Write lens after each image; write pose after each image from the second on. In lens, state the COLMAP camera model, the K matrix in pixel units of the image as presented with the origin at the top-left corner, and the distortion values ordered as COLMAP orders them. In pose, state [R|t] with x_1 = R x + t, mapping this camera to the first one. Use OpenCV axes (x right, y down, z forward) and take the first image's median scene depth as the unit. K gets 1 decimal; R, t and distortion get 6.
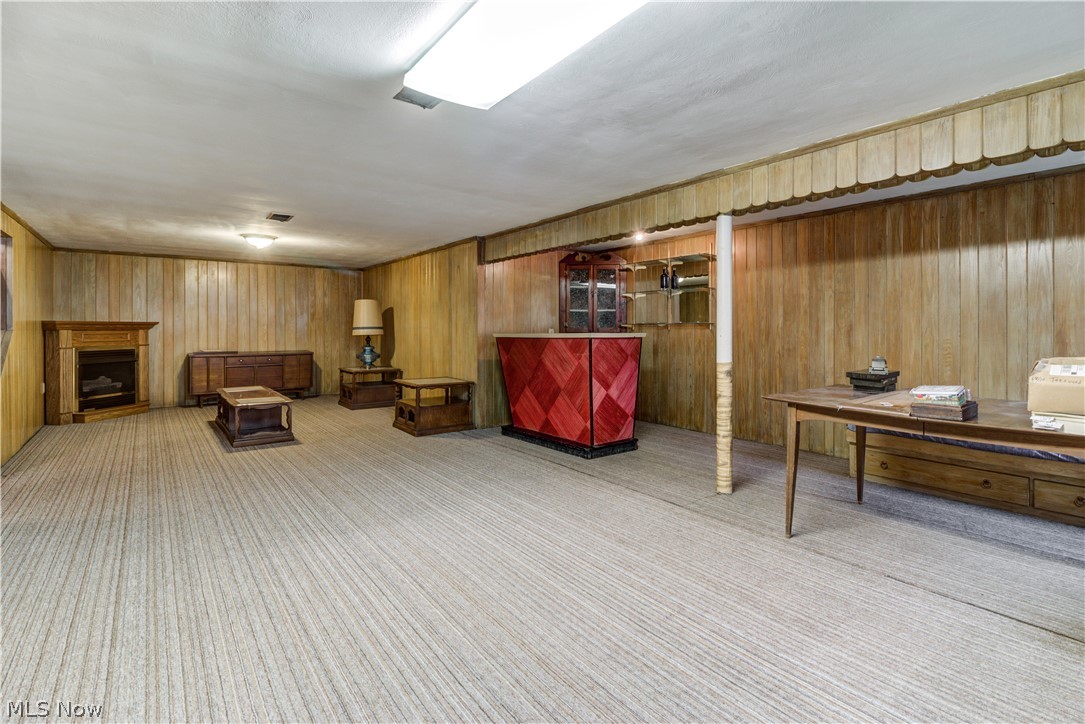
lens RADIAL K [[502.6, 0, 559.9], [0, 502.6, 328.7], [0, 0, 1]] dist [-0.002501, -0.000111]
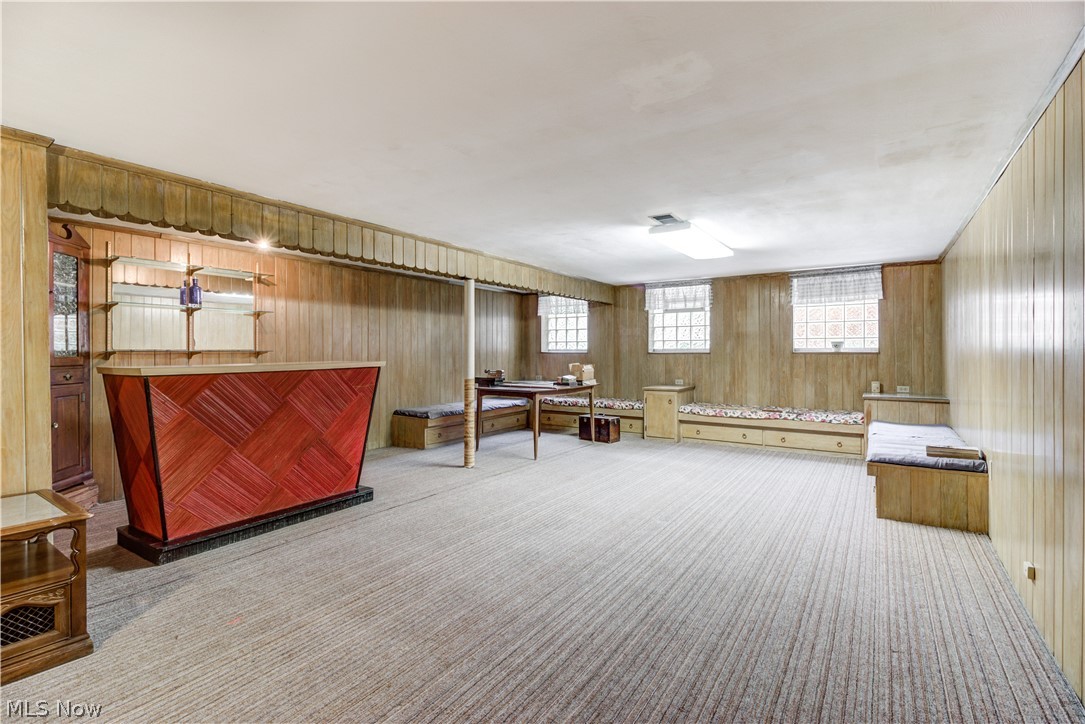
lens RADIAL K [[502.6, 0, 544.4], [0, 502.6, 356.6], [0, 0, 1]] dist [-0.002501, -0.000111]
pose [[-0.293716, -0.005368, 0.955878, -1.231493], [0.003721, 0.999970, 0.006759, -0.008262], [-0.955886, 0.005541, -0.293687, 1.311841]]
